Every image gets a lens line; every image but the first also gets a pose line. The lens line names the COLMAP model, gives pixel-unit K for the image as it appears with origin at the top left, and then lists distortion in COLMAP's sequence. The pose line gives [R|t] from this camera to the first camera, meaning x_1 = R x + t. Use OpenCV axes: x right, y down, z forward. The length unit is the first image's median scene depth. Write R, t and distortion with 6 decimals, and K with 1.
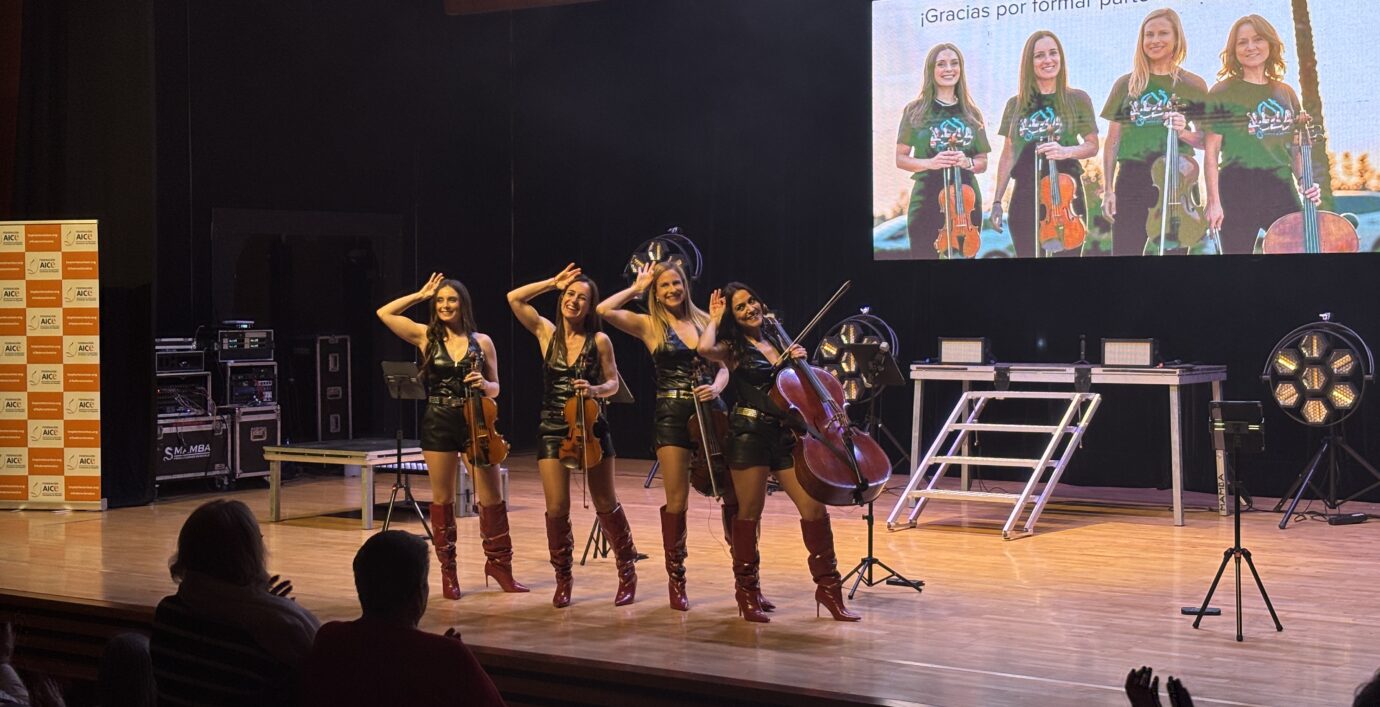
lens RADIAL K [[2052.2, 0, 690.0], [0, 2052.2, 353.5], [0, 0, 1]] dist [0.279207, -1.233114]
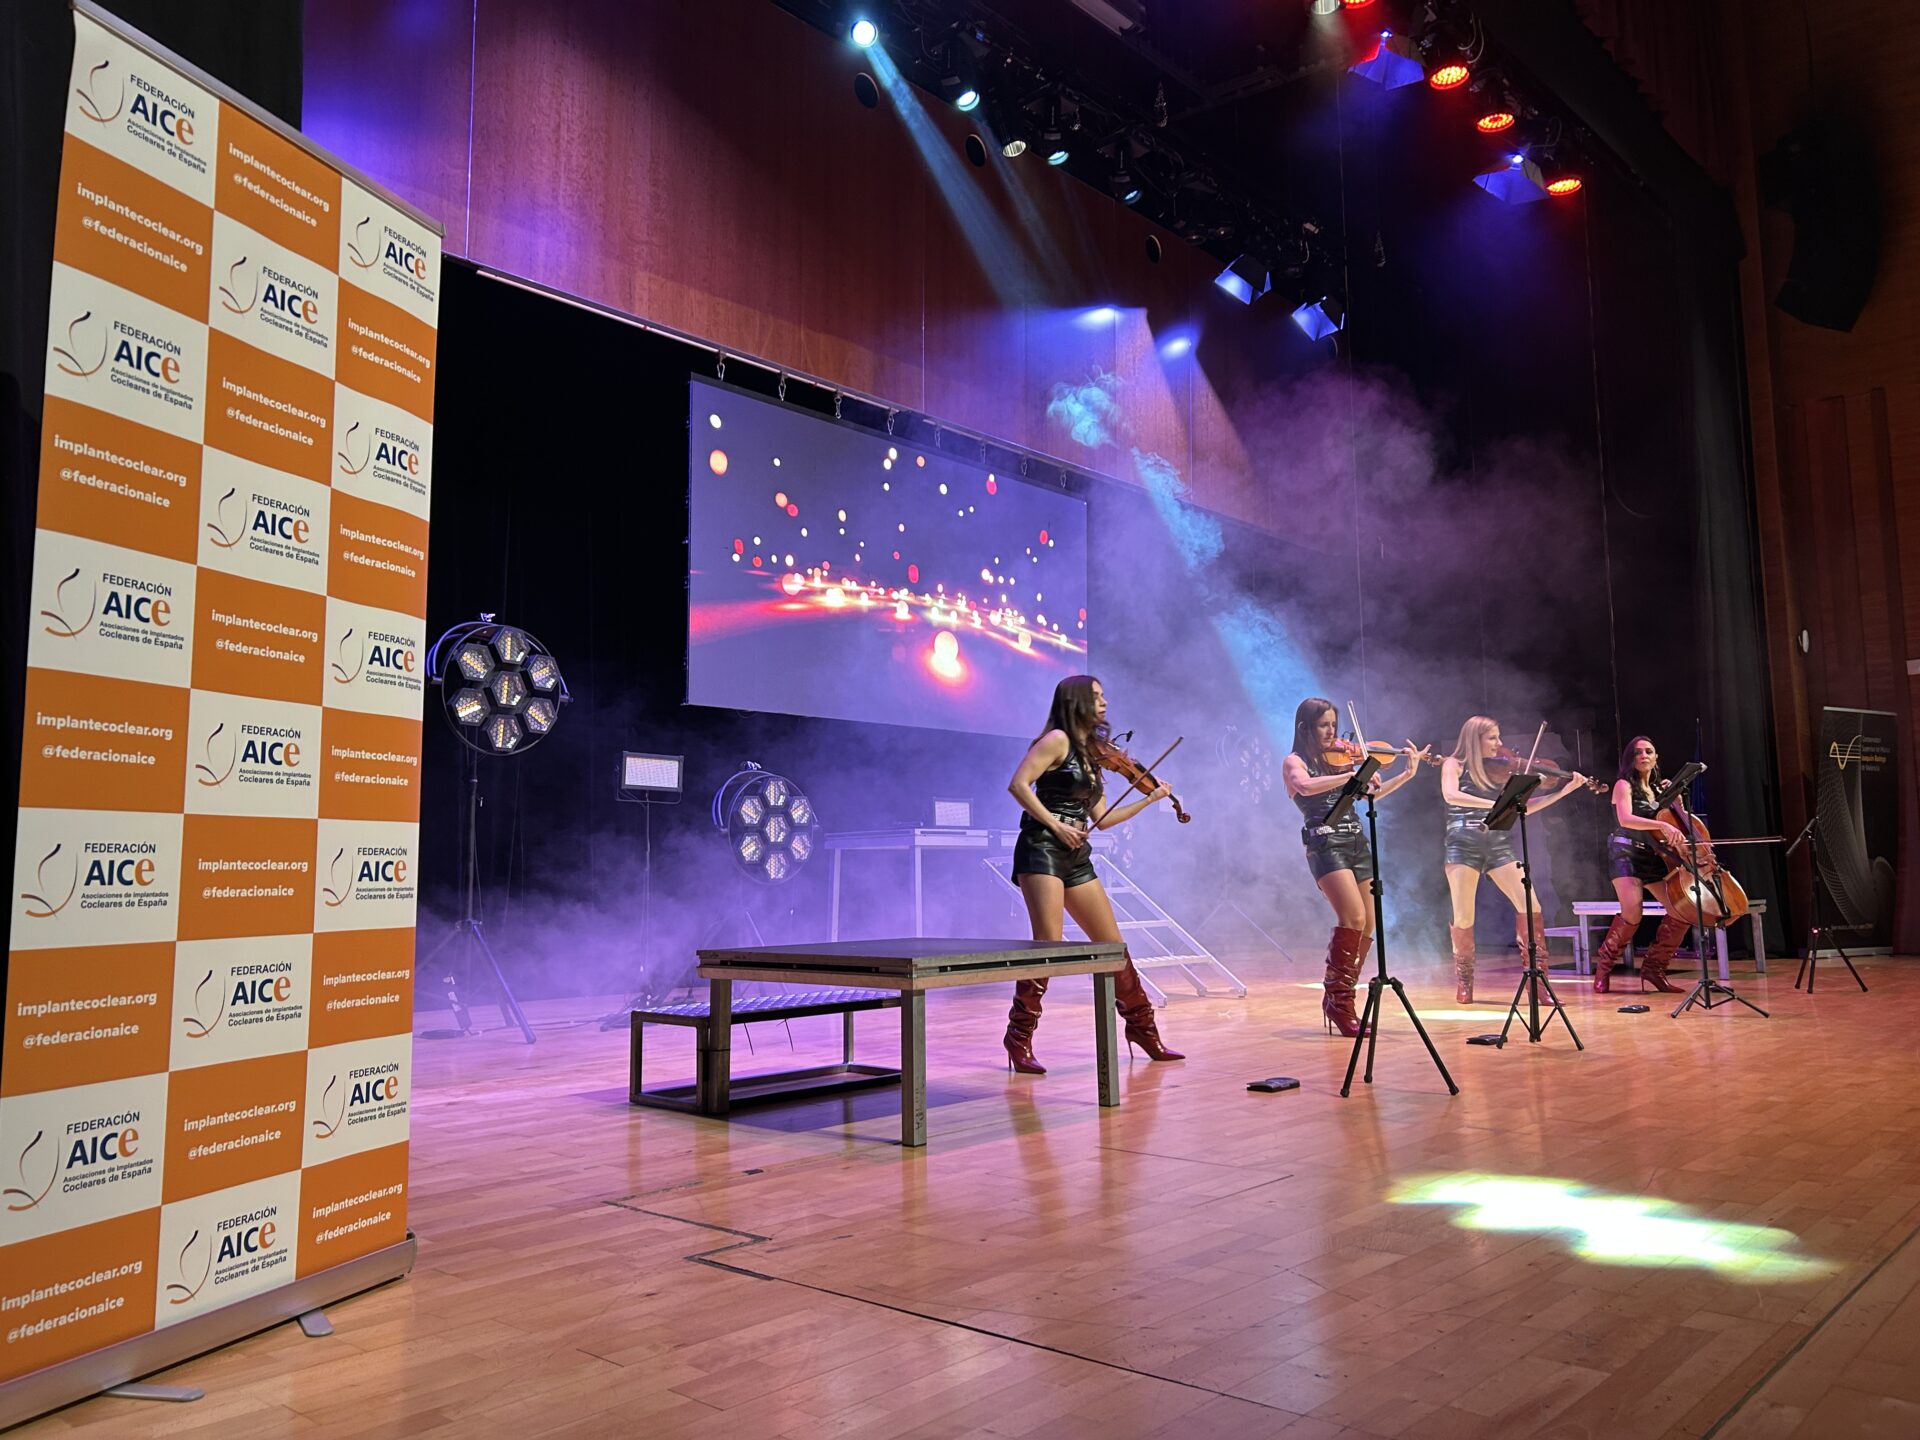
lens RADIAL K [[1452.0, 0, 960.0], [0, 1452.0, 720.0], [0, 0, 1]] dist [0.019876, 0.001740]
pose [[0.108424, 0.112542, 0.987714, -0.474433], [0.041855, 0.992173, -0.117645, 0.030990], [-0.993223, 0.054097, 0.102865, 0.923599]]
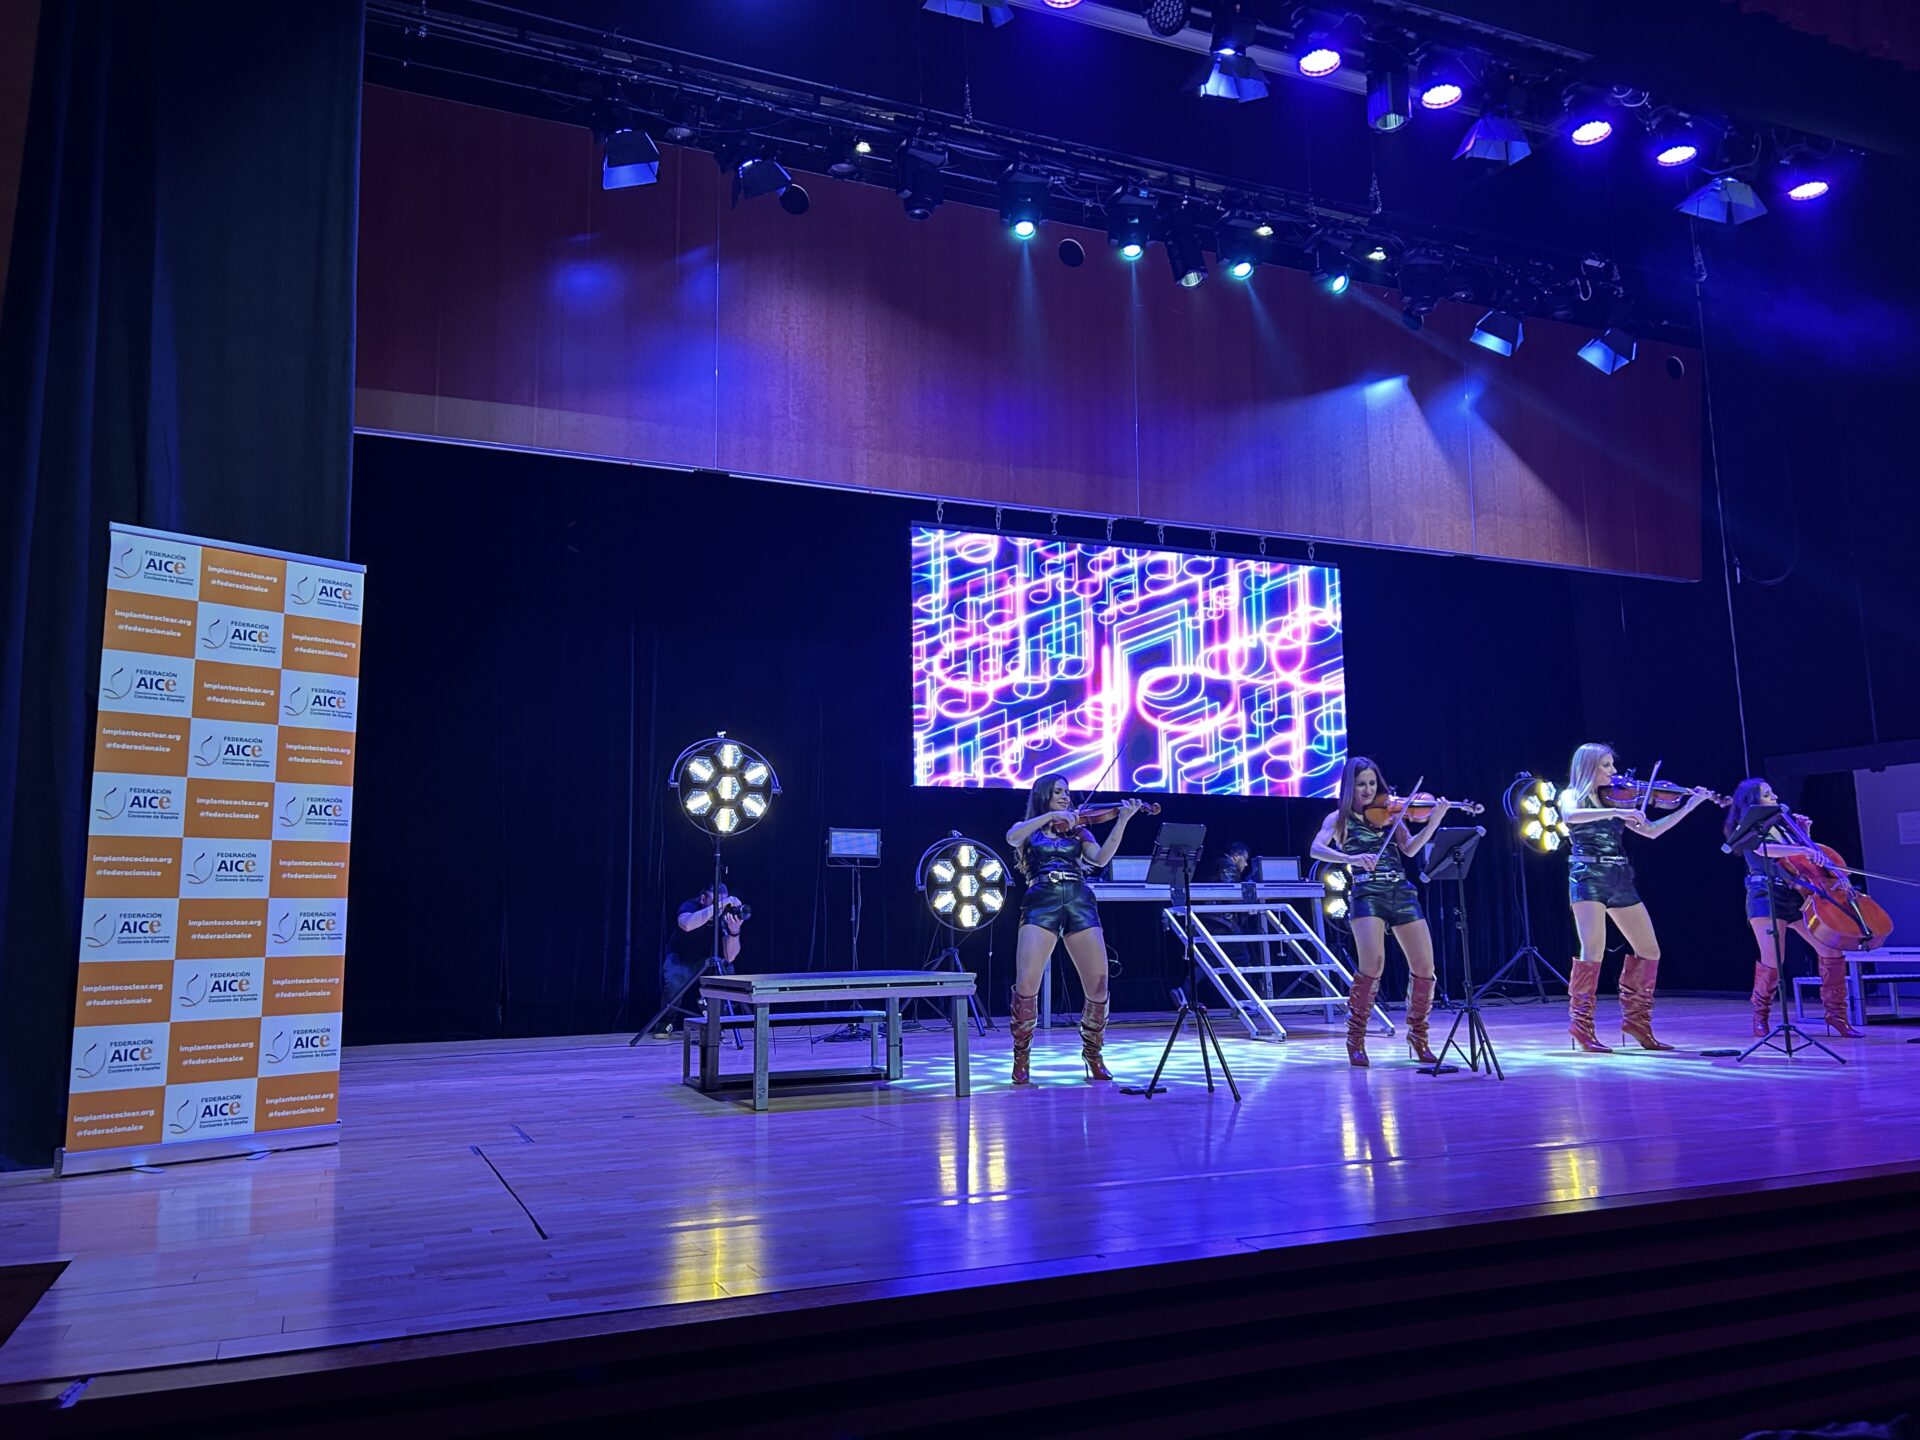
lens RADIAL K [[1436.3, 0, 952.5], [0, 1436.3, 739.0], [0, 0, 1]] dist [0.044125, -0.002445]
pose [[0.514020, 0.112605, 0.850355, -0.519254], [0.039050, 0.987246, -0.154338, 0.040870], [-0.856889, 0.112539, 0.503067, 0.705332]]
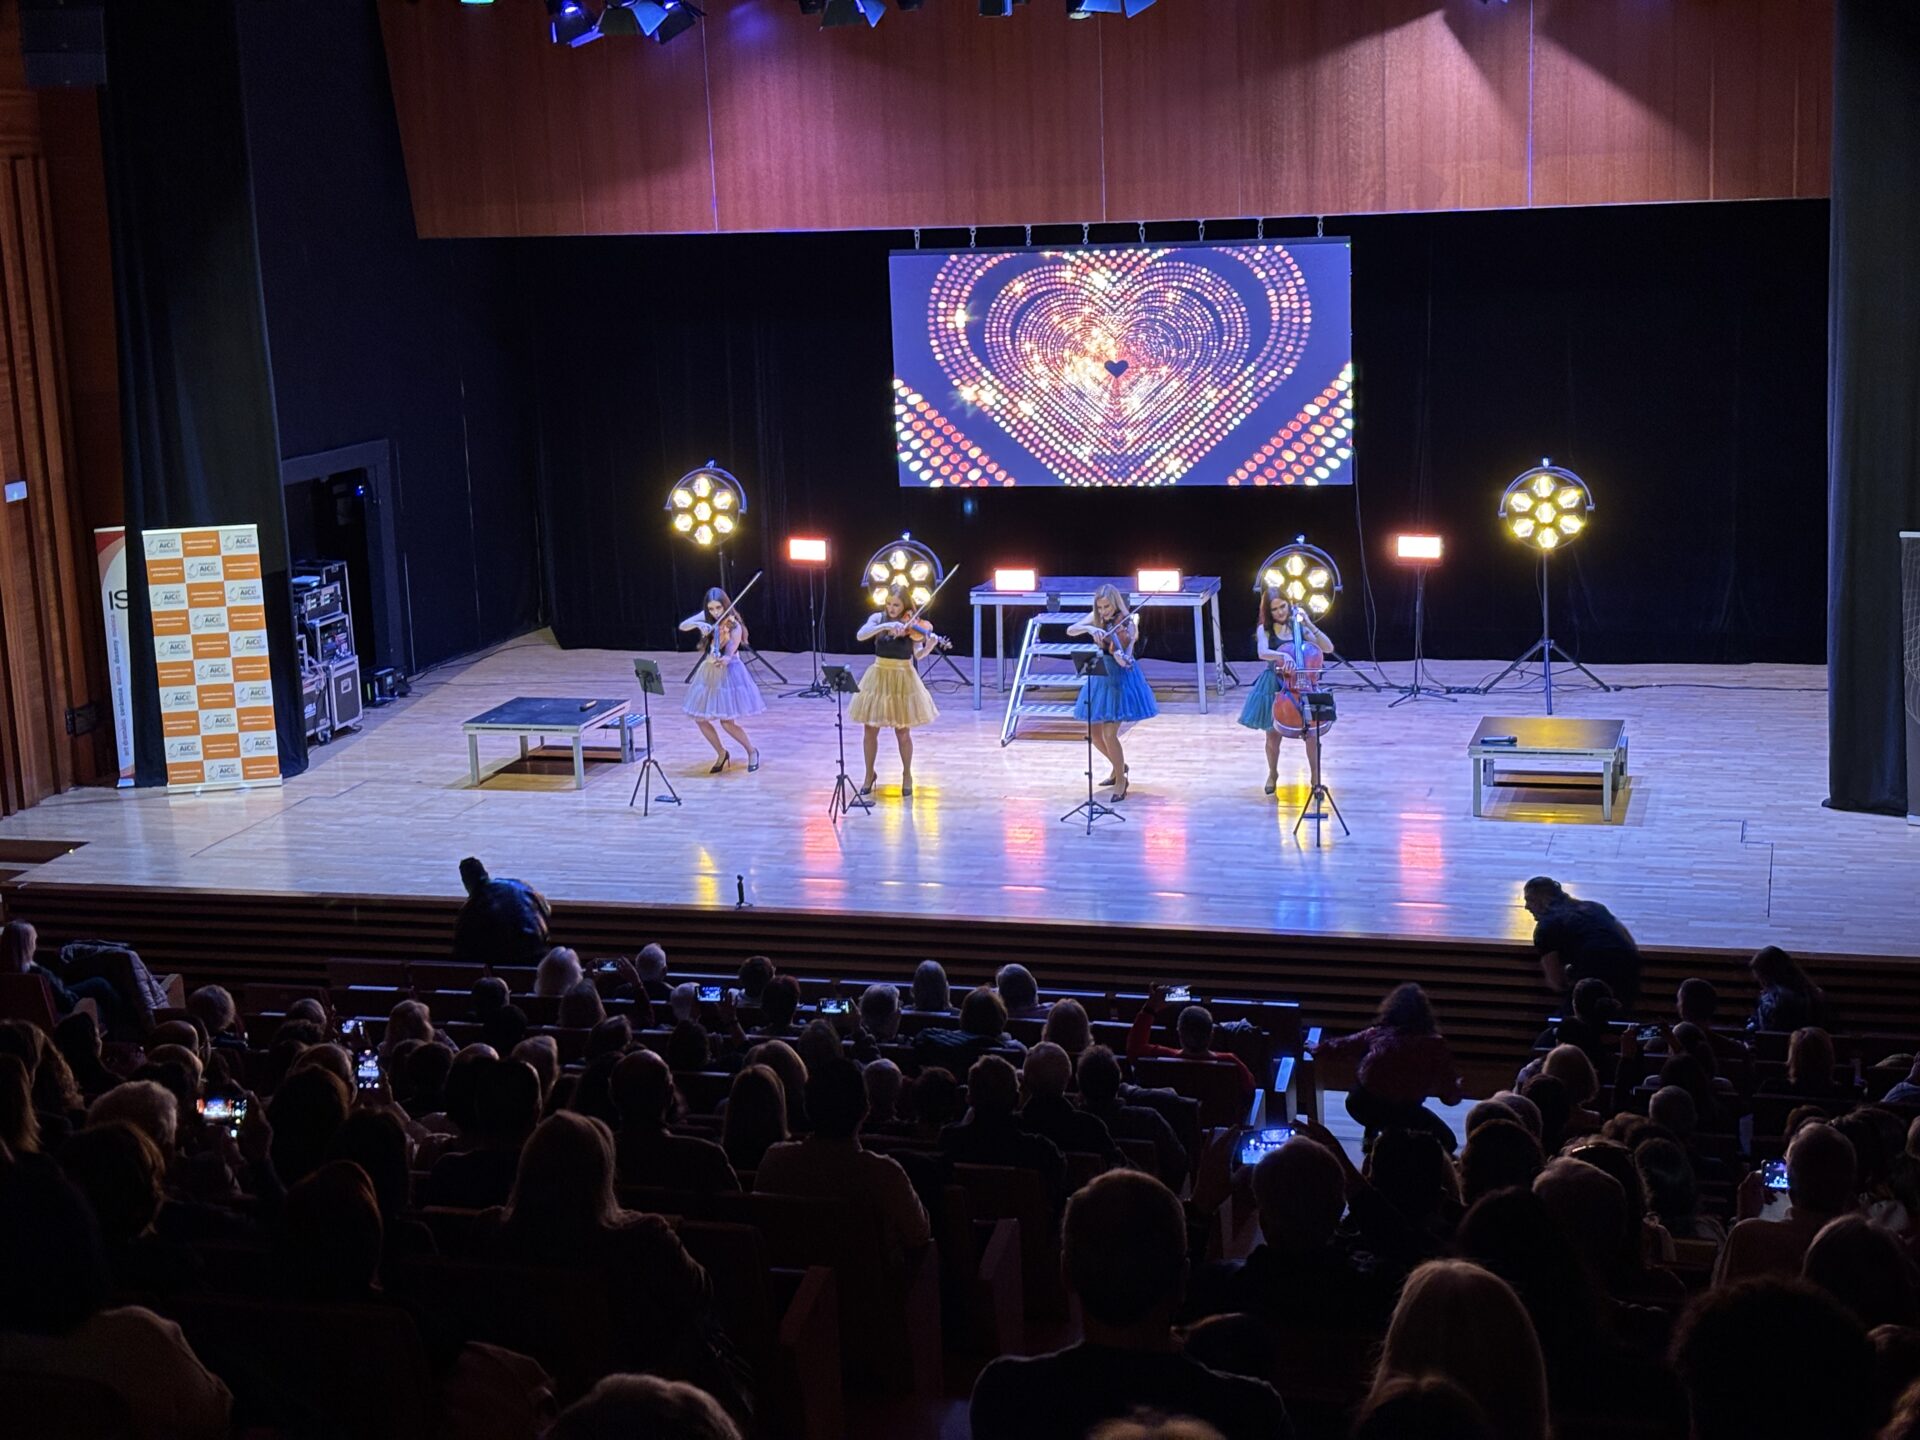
lens RADIAL K [[2852.4, 0, 960.0], [0, 2852.4, 720.0], [0, 0, 1]] dist [0.248191, -0.942879]
pose [[0.938407, -0.105722, 0.328960, -0.451688], [0.046258, 0.981910, 0.183609, -0.226260], [-0.342421, -0.157083, 0.926322, -0.540517]]
